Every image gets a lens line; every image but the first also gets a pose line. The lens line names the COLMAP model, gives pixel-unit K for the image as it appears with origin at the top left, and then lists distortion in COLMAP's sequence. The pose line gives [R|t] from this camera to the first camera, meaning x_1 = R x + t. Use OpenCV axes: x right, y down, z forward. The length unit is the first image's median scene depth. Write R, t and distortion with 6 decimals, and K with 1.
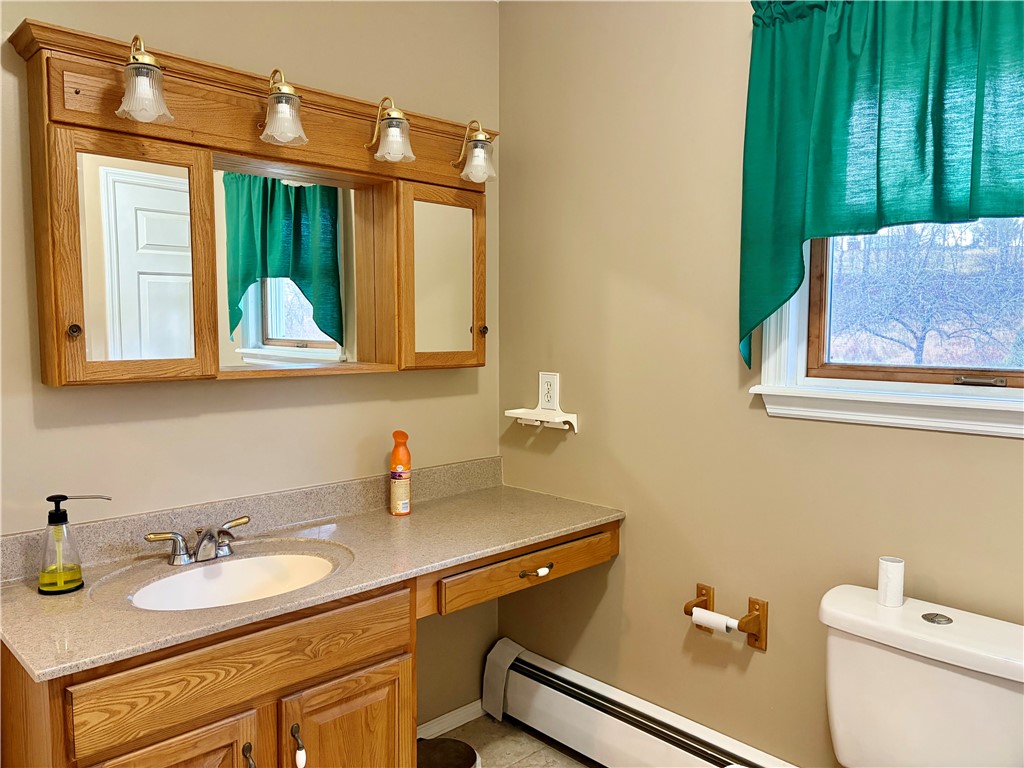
lens RADIAL K [[815.4, 0, 512.0], [0, 815.4, 384.0], [0, 0, 1]] dist [0.005844, -0.002700]
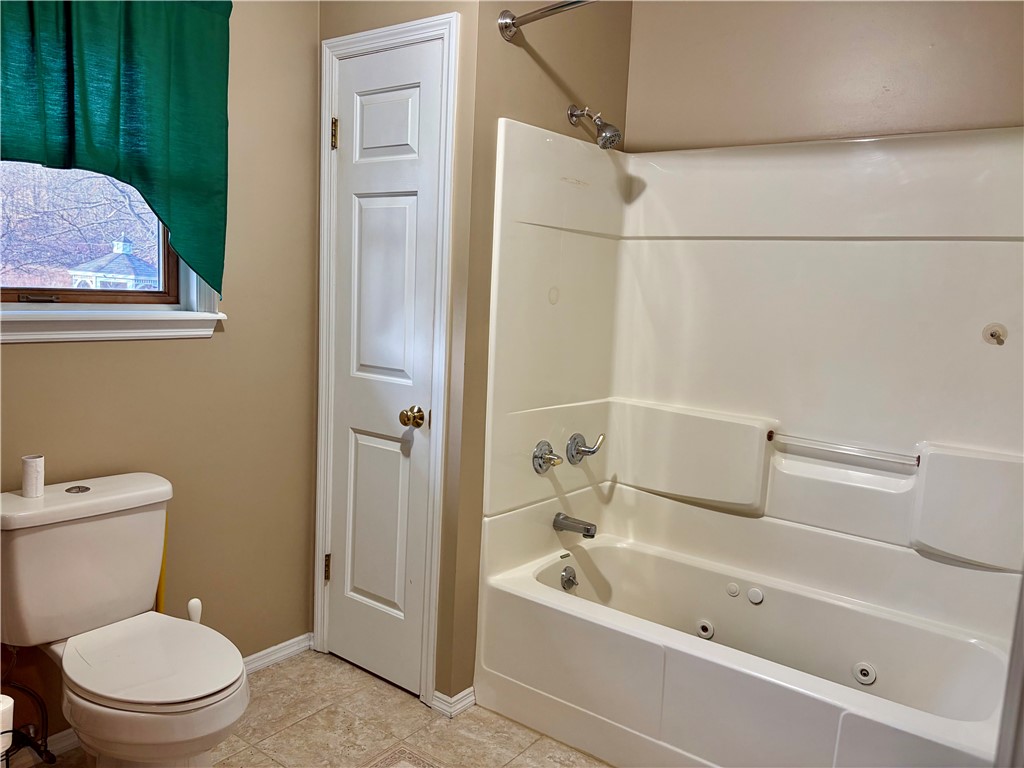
lens RADIAL K [[815.4, 0, 512.0], [0, 815.4, 384.0], [0, 0, 1]] dist [0.005844, -0.002700]
pose [[-0.167255, -0.131751, 0.977071, -0.760150], [0.034384, 0.989649, 0.139333, -0.023629], [-0.985314, 0.056899, -0.160993, 0.517986]]
